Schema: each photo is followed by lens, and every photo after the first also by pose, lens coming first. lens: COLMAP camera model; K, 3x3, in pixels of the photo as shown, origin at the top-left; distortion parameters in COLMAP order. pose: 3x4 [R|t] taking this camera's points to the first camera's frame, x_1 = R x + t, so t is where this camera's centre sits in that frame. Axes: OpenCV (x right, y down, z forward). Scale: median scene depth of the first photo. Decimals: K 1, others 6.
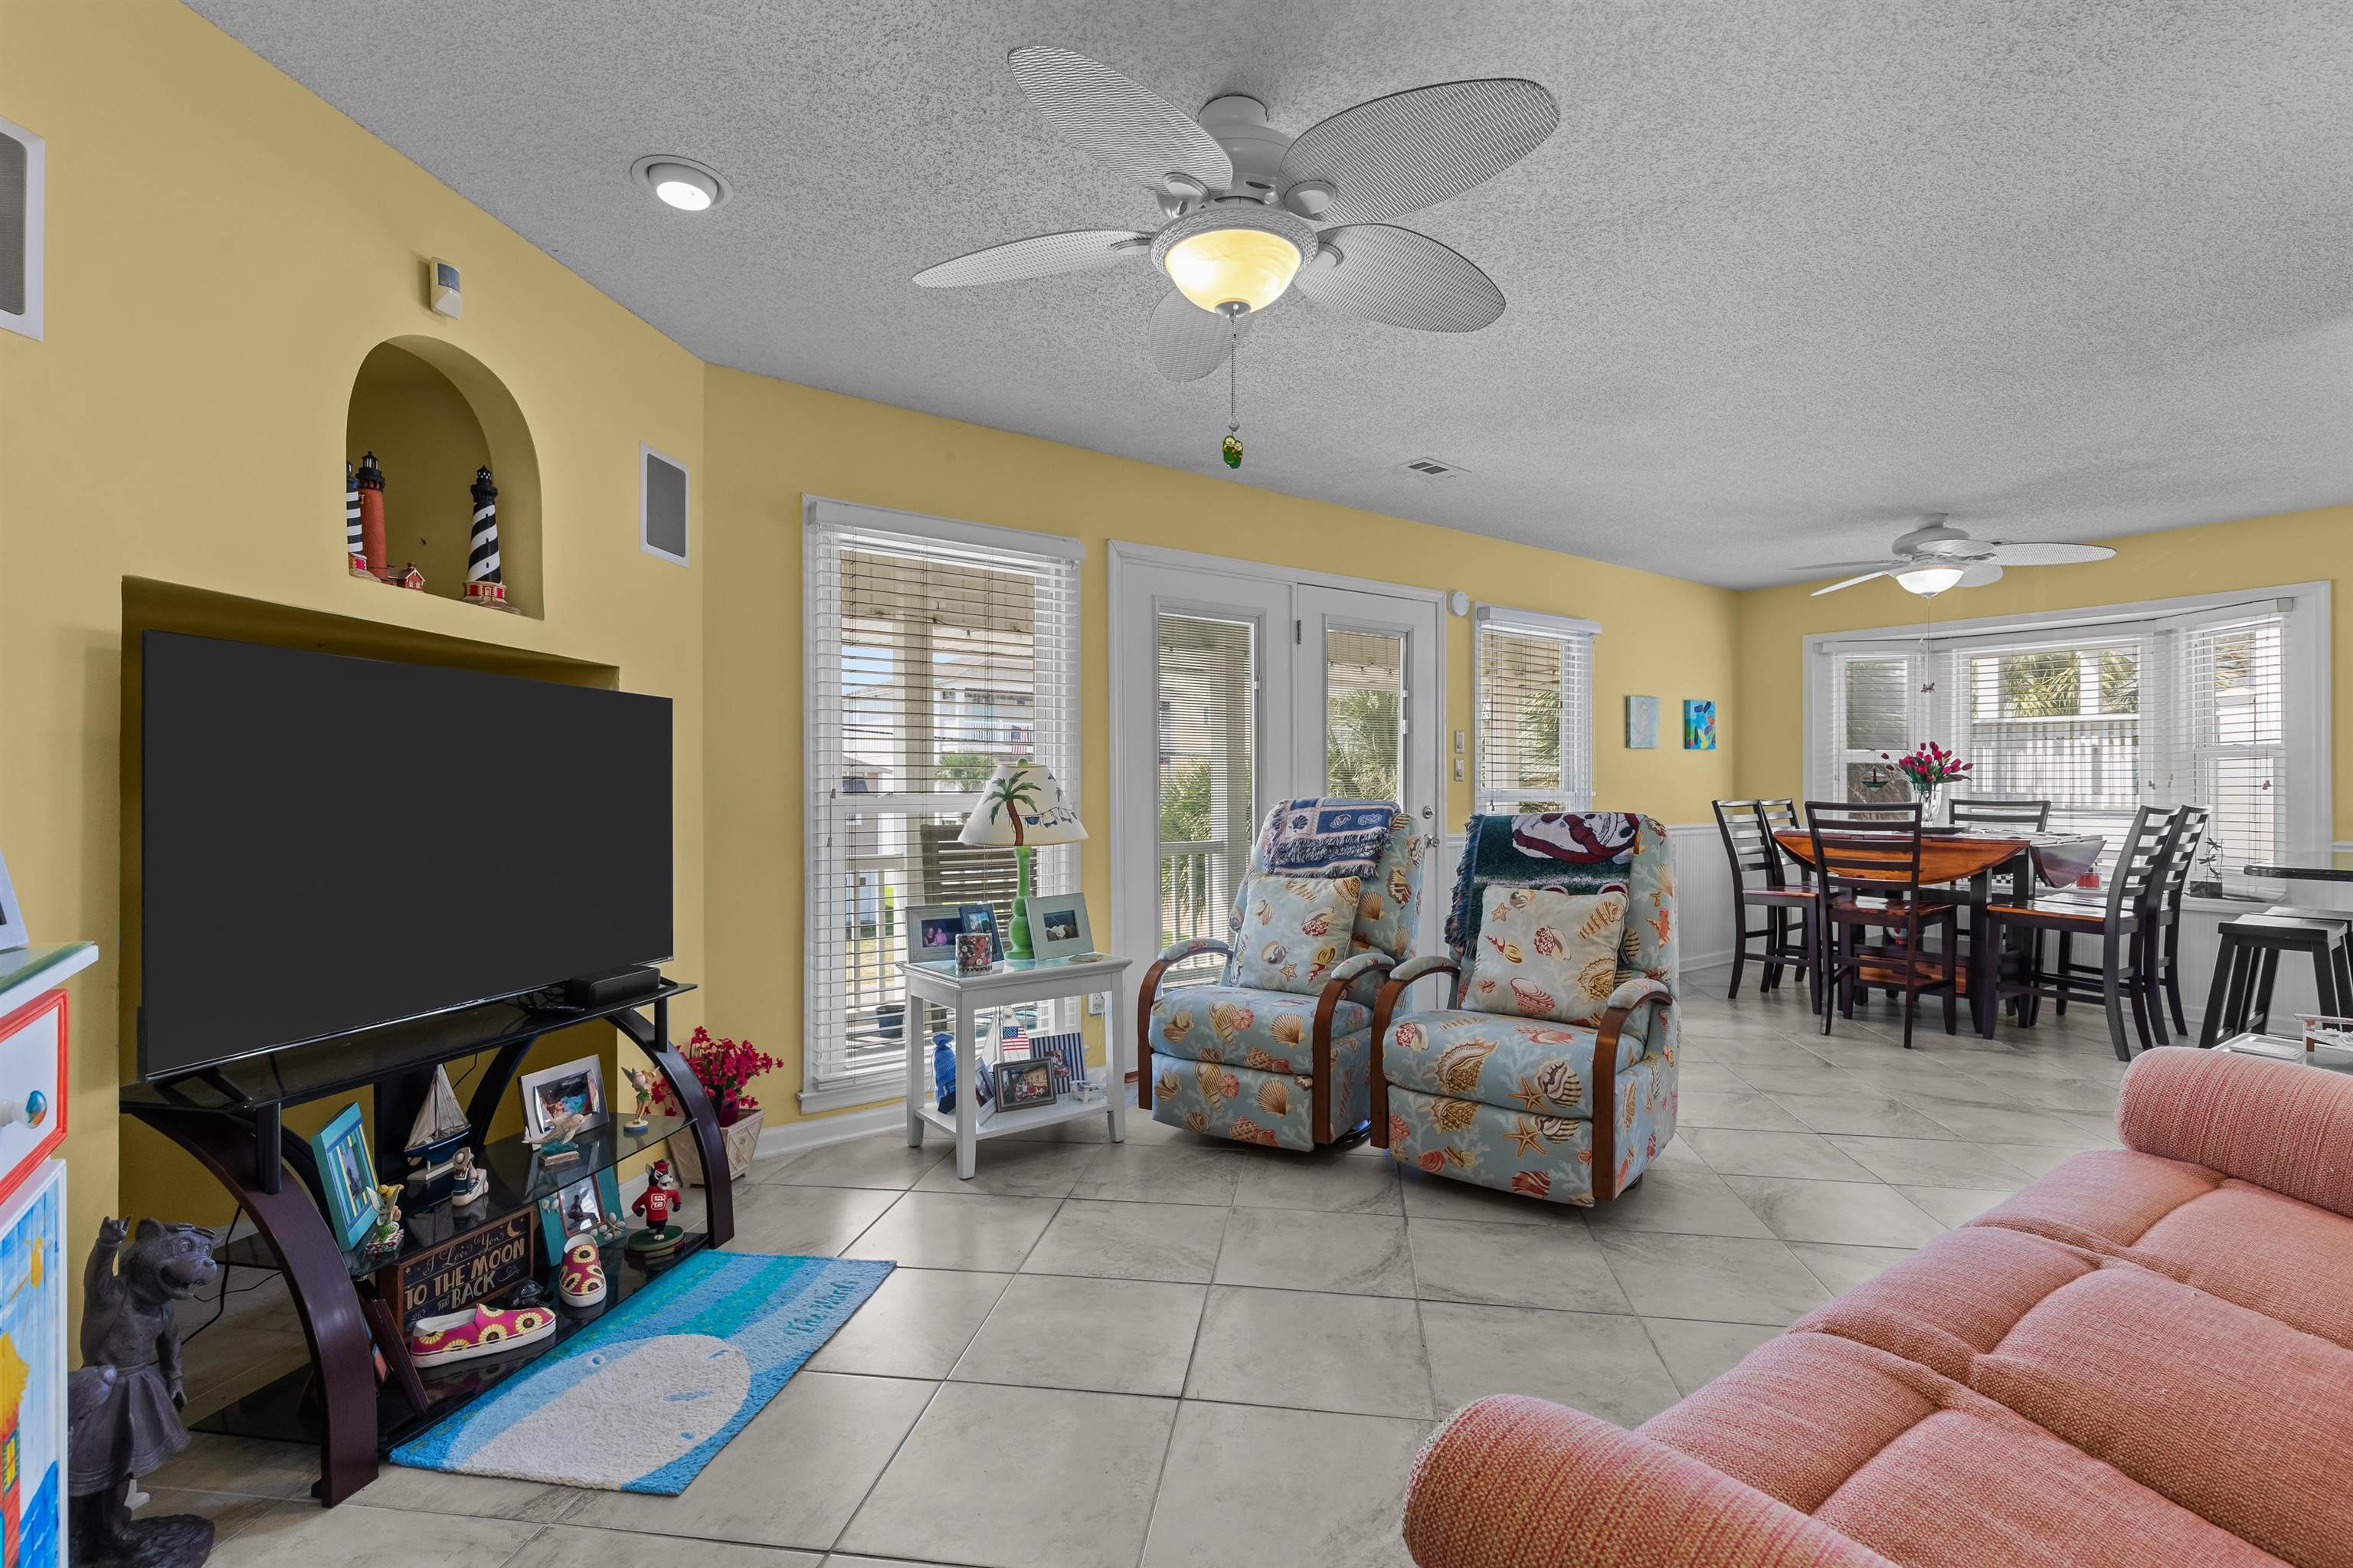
lens RADIAL K [[1068.0, 0, 1183.3], [0, 1068.0, 787.7], [0, 0, 1]] dist [0.010504, -0.000199]
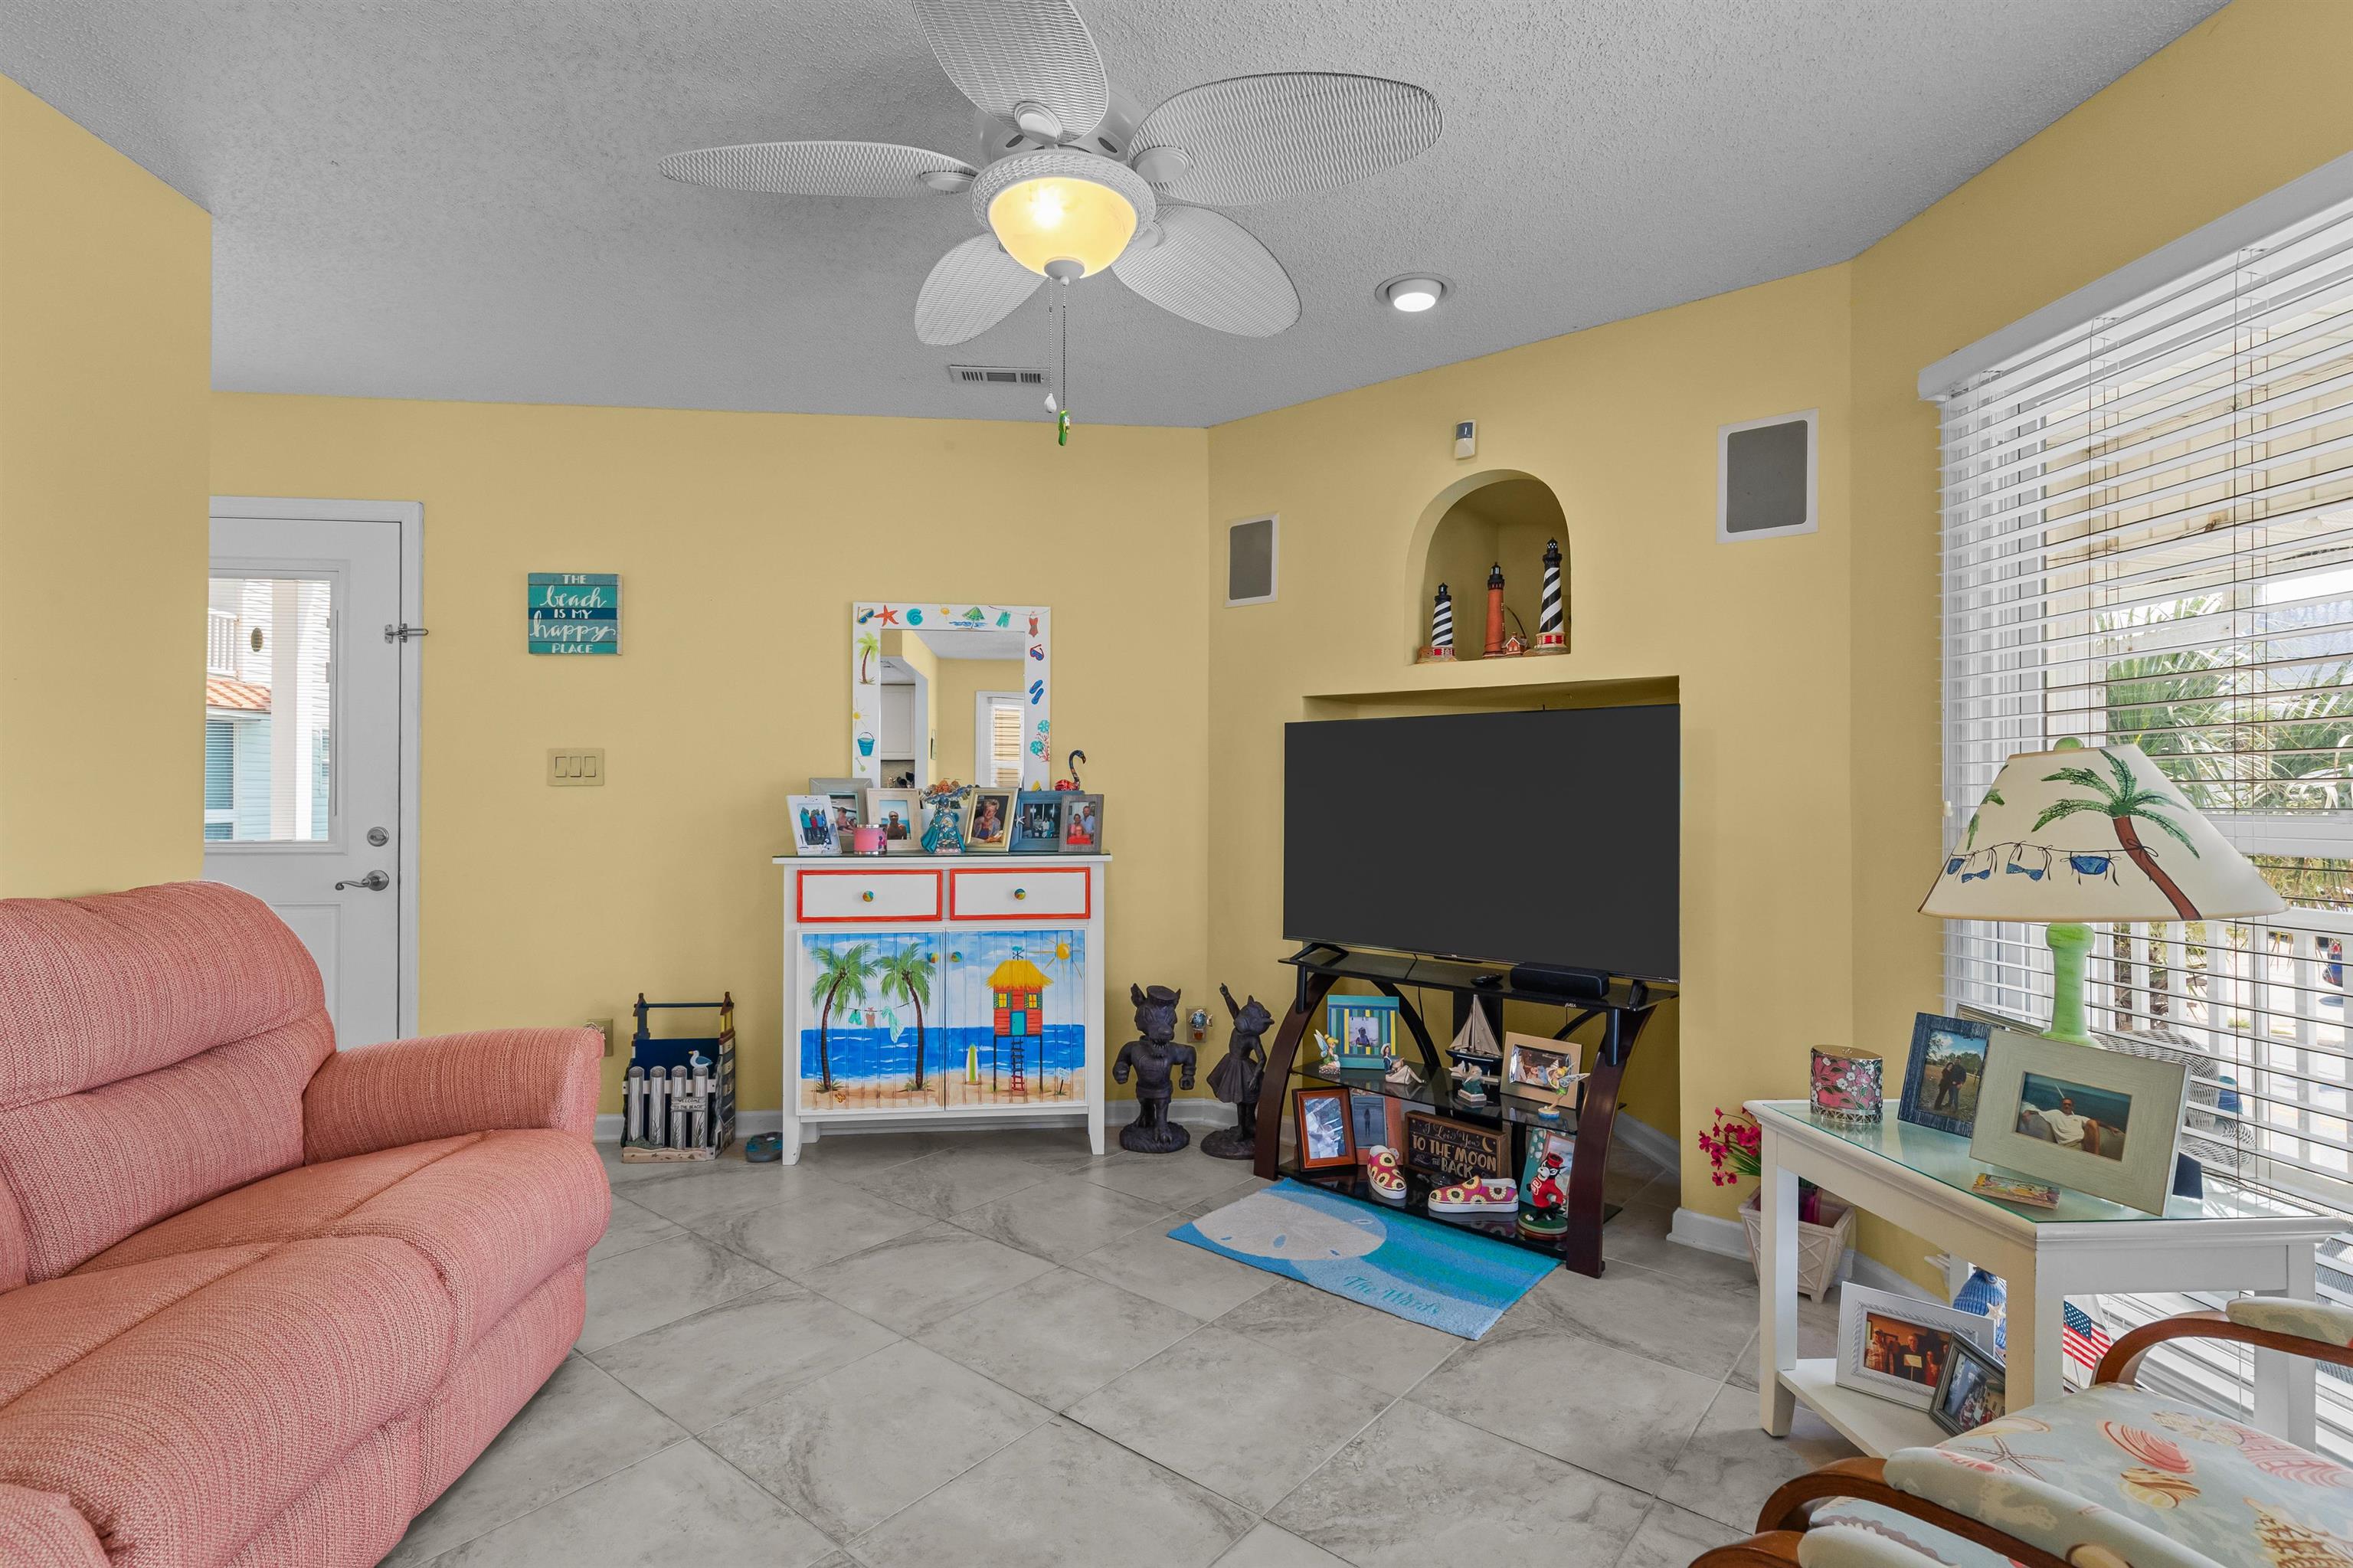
lens RADIAL K [[1097.9, 0, 1181.5], [0, 1097.9, 787.7], [0, 0, 1]] dist [0.010732, -0.000884]
pose [[-0.515631, -0.008230, -0.856771, 0.294083], [-0.000054, 0.999954, -0.009573, -0.000502], [0.856811, -0.004890, -0.515608, 0.584587]]
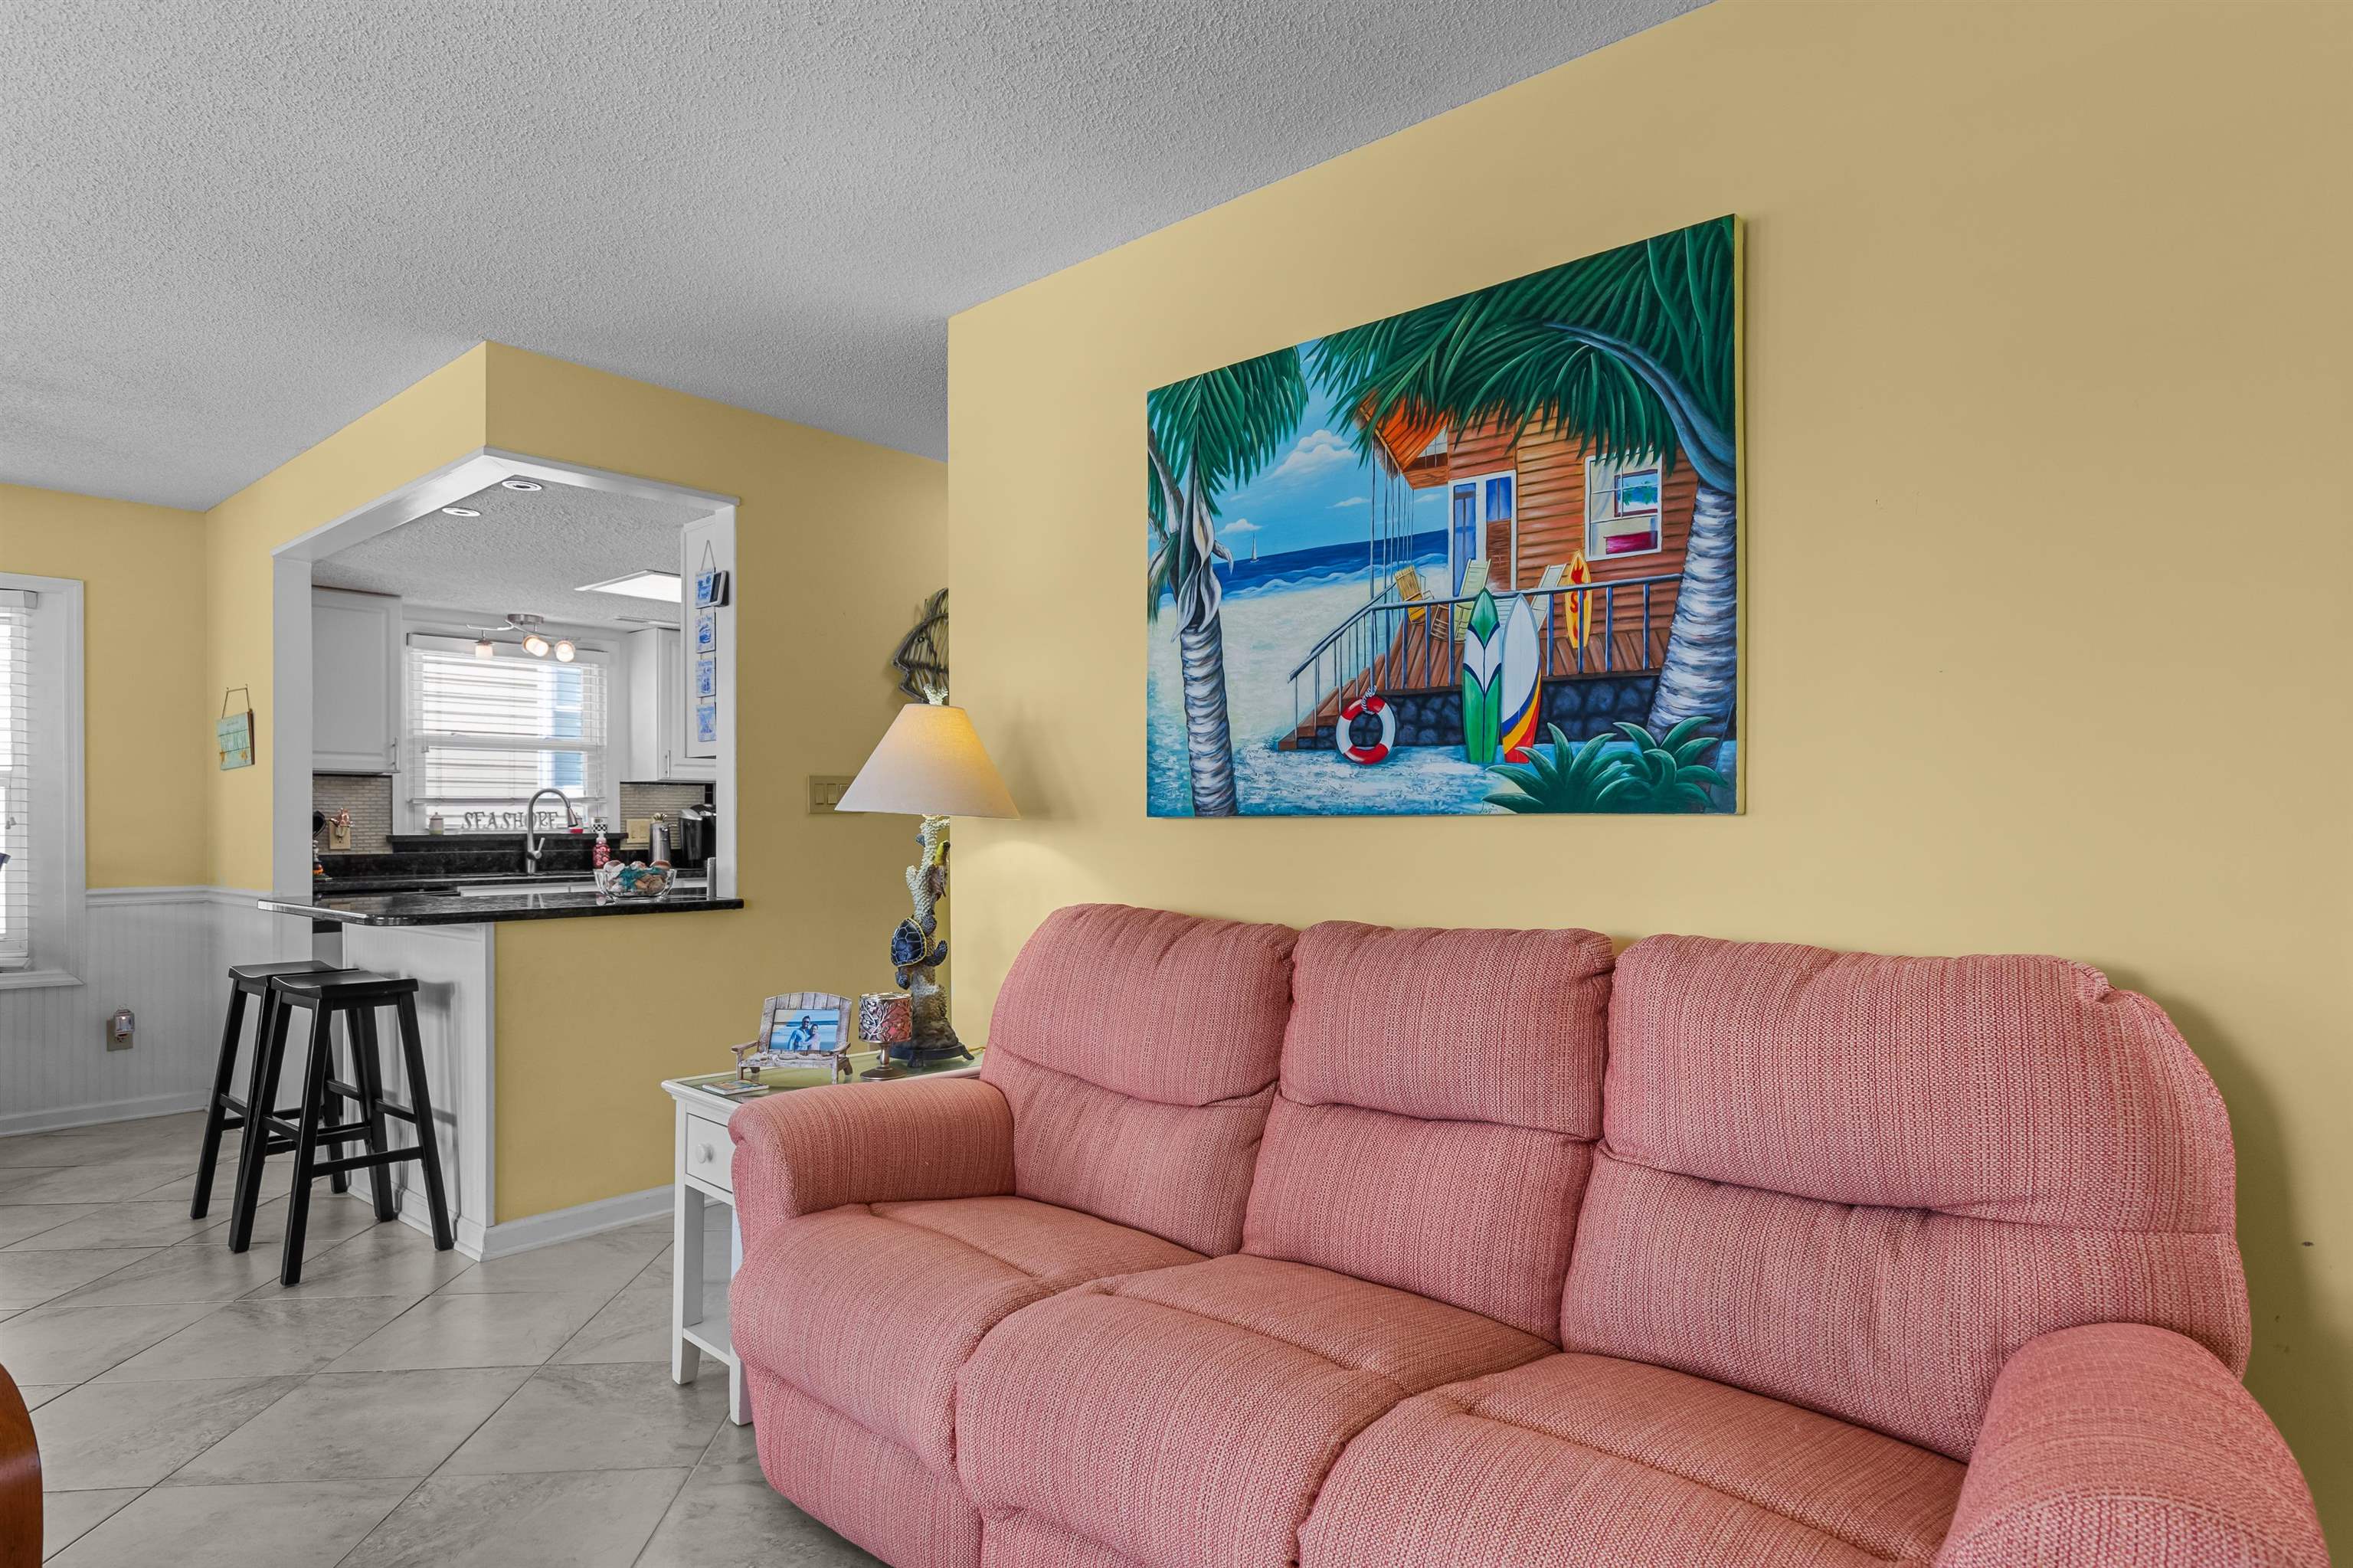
lens RADIAL K [[1293.1, 0, 1199.6], [0, 1293.1, 815.1], [0, 0, 1]] dist [-0.000025, 0.001221]
pose [[-0.216800, 0.005485, 0.976201, -0.102969], [0.002339, 0.999984, -0.005099, -0.001390], [-0.976213, 0.001178, -0.216810, 0.324255]]
